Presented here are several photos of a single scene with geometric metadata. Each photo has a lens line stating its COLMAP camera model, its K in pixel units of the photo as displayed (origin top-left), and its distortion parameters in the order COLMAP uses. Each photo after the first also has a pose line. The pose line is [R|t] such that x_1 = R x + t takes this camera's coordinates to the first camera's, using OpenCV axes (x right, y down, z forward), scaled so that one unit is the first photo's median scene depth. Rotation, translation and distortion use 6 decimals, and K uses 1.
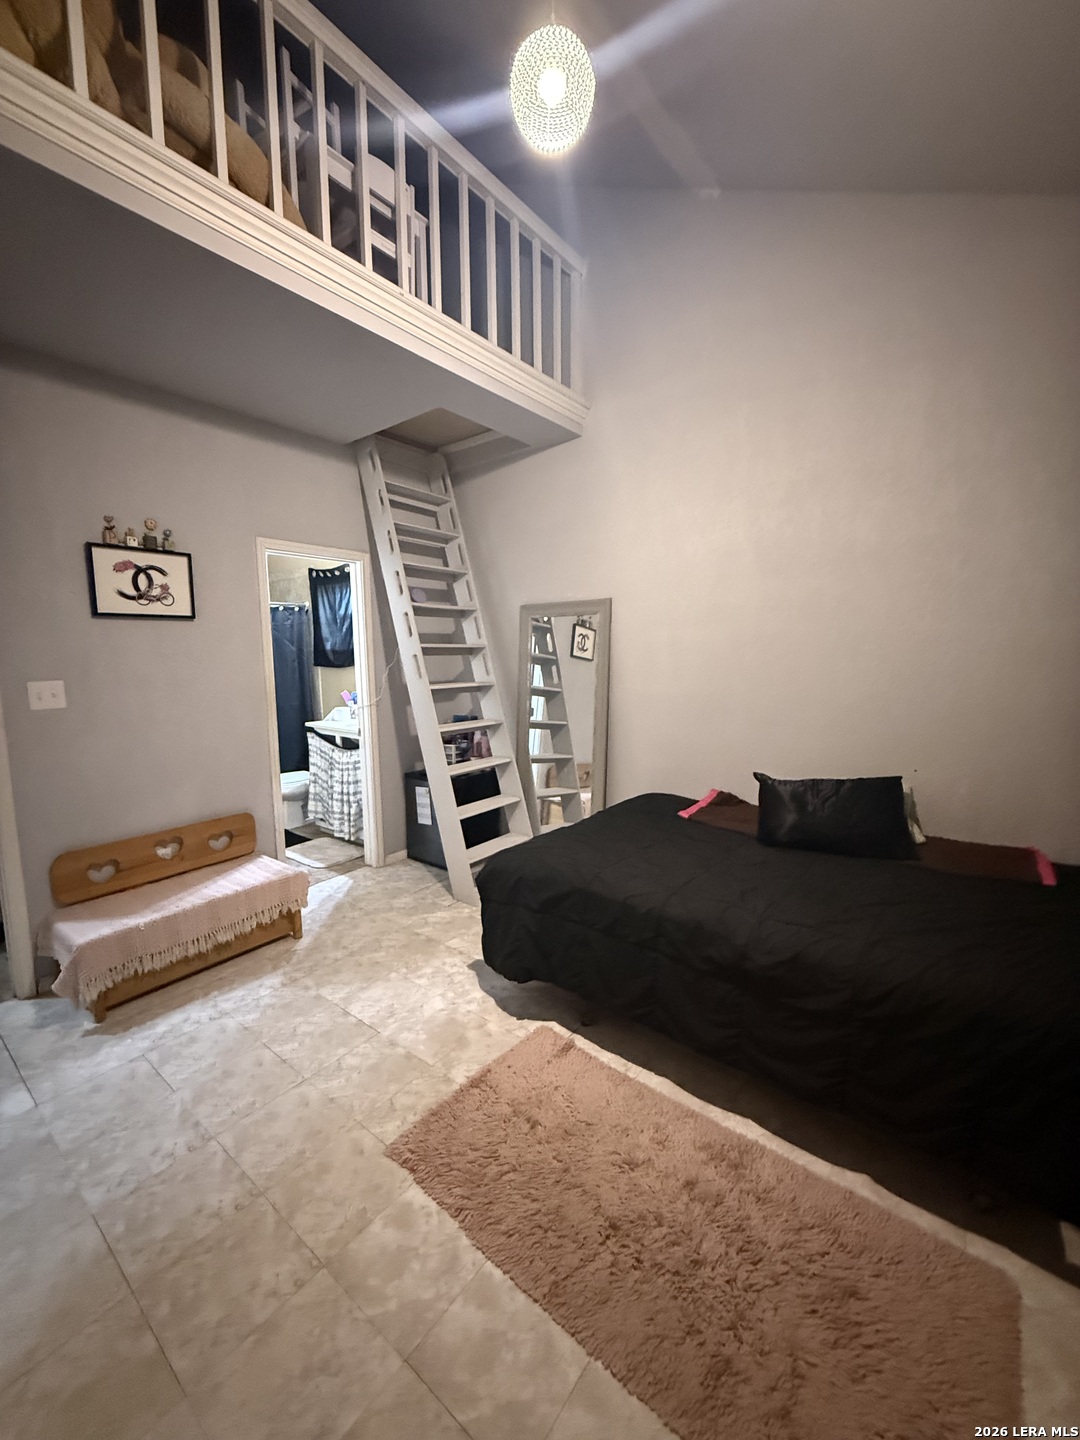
lens RADIAL K [[571.4, 0, 538.4], [0, 571.4, 718.1], [0, 0, 1]] dist [0.001421, -0.000111]
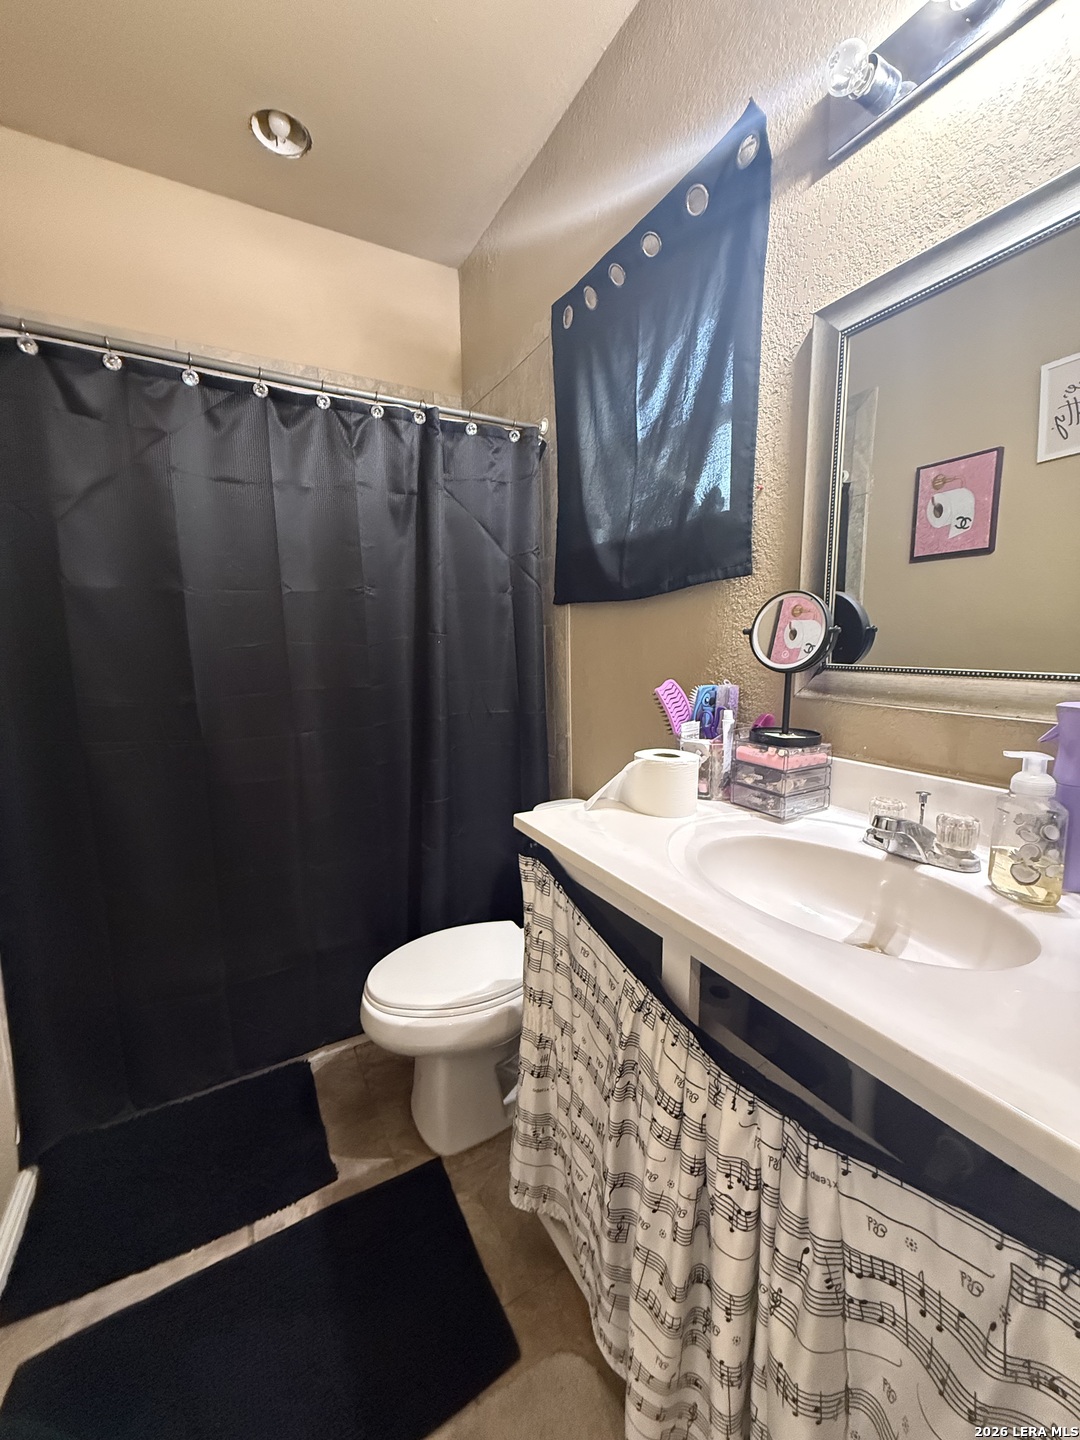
lens RADIAL K [[571.4, 0, 538.4], [0, 571.4, 718.1], [0, 0, 1]] dist [0.001421, -0.000111]
pose [[0.925881, 0.052372, -0.374169, -0.285150], [-0.043603, 0.998540, 0.031870, -0.035238], [0.375292, -0.013193, 0.926813, 0.716523]]
